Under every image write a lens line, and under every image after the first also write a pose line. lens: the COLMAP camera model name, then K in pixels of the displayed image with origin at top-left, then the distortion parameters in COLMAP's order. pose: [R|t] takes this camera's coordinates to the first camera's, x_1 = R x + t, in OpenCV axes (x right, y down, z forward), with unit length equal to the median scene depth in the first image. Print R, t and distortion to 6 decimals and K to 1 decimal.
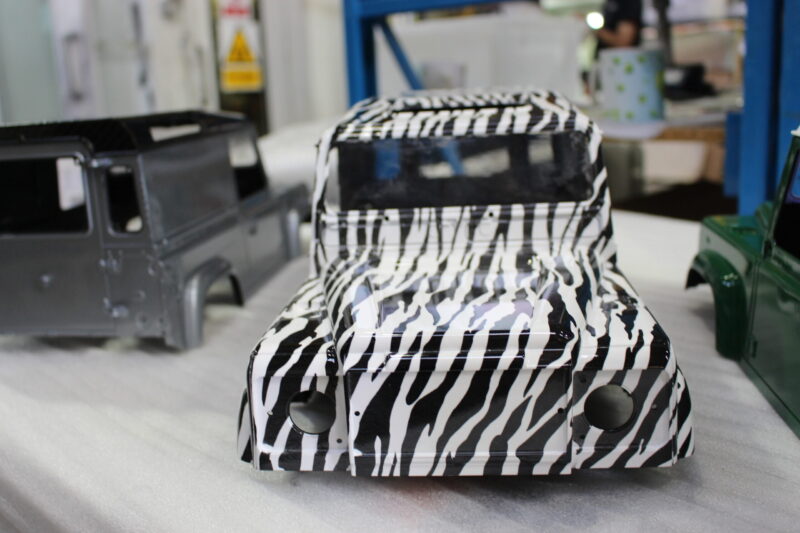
lens RADIAL K [[798.7, 0, 400.0], [0, 798.7, 266.5], [0, 0, 1]] dist [-0.126287, 0.114988]
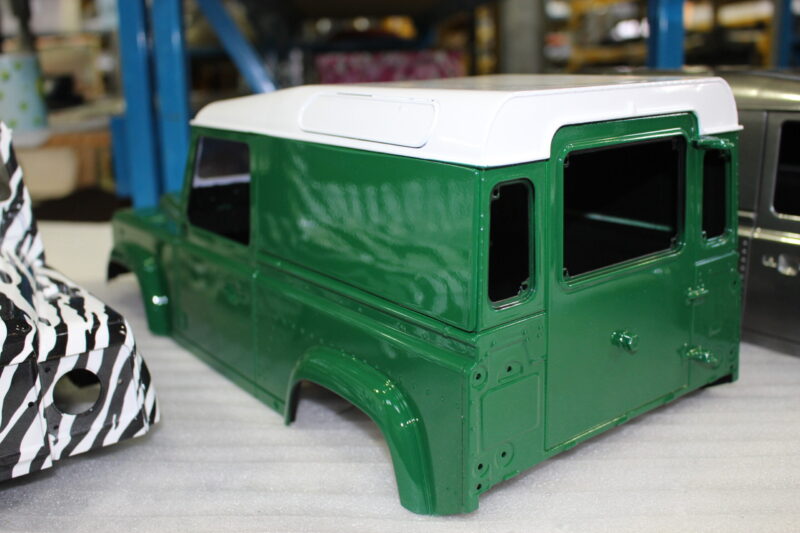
lens RADIAL K [[798.7, 0, 400.0], [0, 798.7, 266.5], [0, 0, 1]] dist [-0.126287, 0.114988]
pose [[0.714520, -0.128810, 0.687655, -0.110756], [0.145669, 0.988754, 0.033850, 0.045354], [-0.684282, 0.075983, 0.725248, -0.027883]]
